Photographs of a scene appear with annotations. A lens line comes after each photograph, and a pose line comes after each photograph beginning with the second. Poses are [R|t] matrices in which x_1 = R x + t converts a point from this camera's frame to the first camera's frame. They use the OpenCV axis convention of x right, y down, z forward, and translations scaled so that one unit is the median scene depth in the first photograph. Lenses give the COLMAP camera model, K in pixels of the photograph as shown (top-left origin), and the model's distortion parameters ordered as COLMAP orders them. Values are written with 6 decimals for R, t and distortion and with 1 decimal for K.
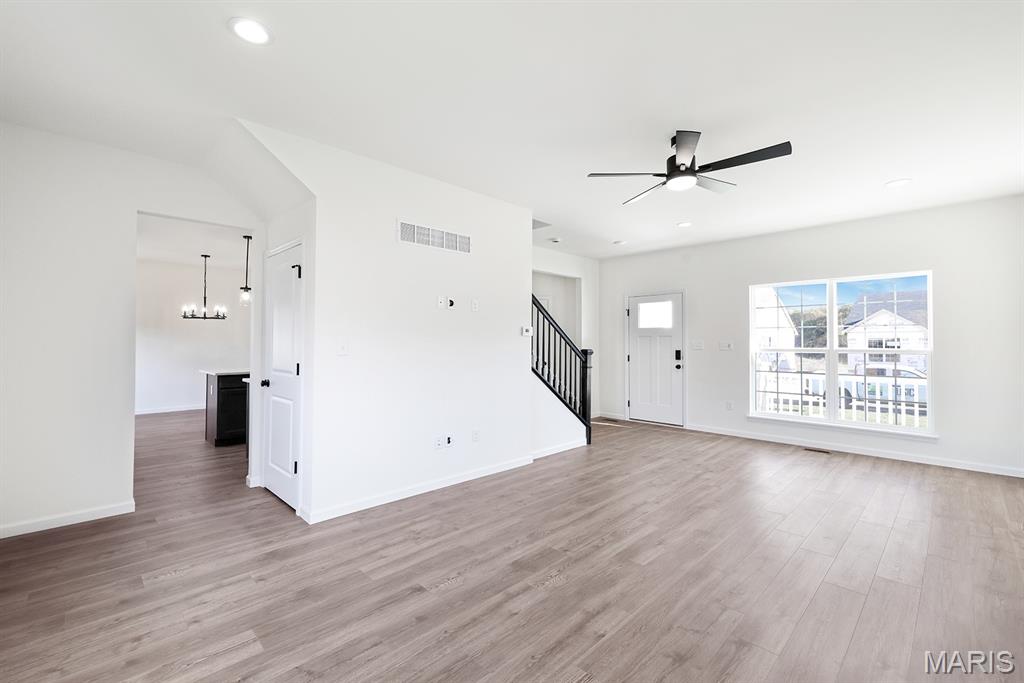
lens RADIAL K [[442.7, 0, 510.2], [0, 442.7, 337.3], [0, 0, 1]] dist [0.006560, -0.000808]
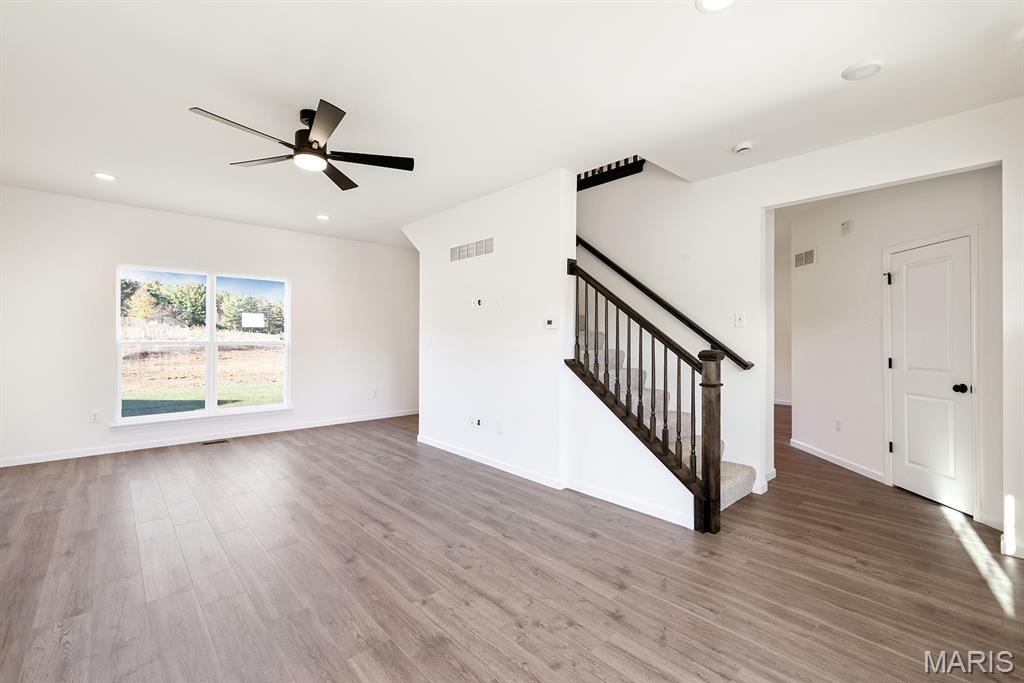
lens RADIAL K [[442.7, 0, 507.5], [0, 442.7, 338.6], [0, 0, 1]] dist [0.006560, -0.000808]
pose [[-0.052252, -0.003989, -0.998626, 1.066349], [0.007972, 0.999958, -0.004412, 0.022671], [0.998602, -0.008192, -0.052218, 1.206846]]
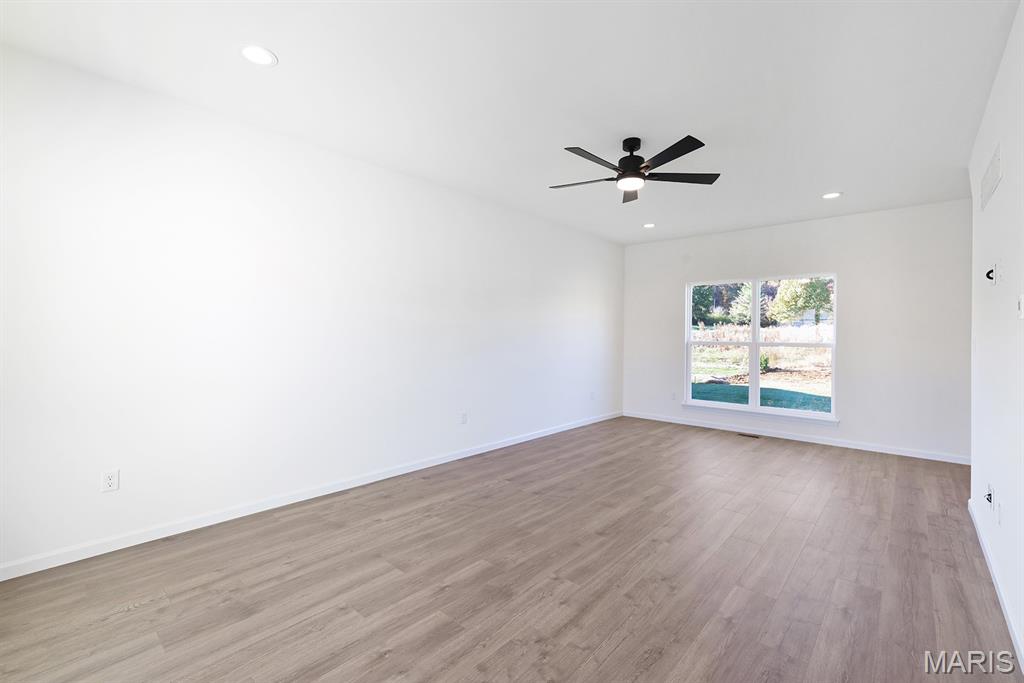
lens RADIAL K [[442.7, 0, 508.8], [0, 442.7, 338.2], [0, 0, 1]] dist [0.006560, -0.000808]
pose [[-0.998719, -0.018007, -0.047280, 0.601970], [-0.017891, 0.999836, -0.002860, 0.024355], [0.047324, -0.002010, -0.998878, 1.686152]]
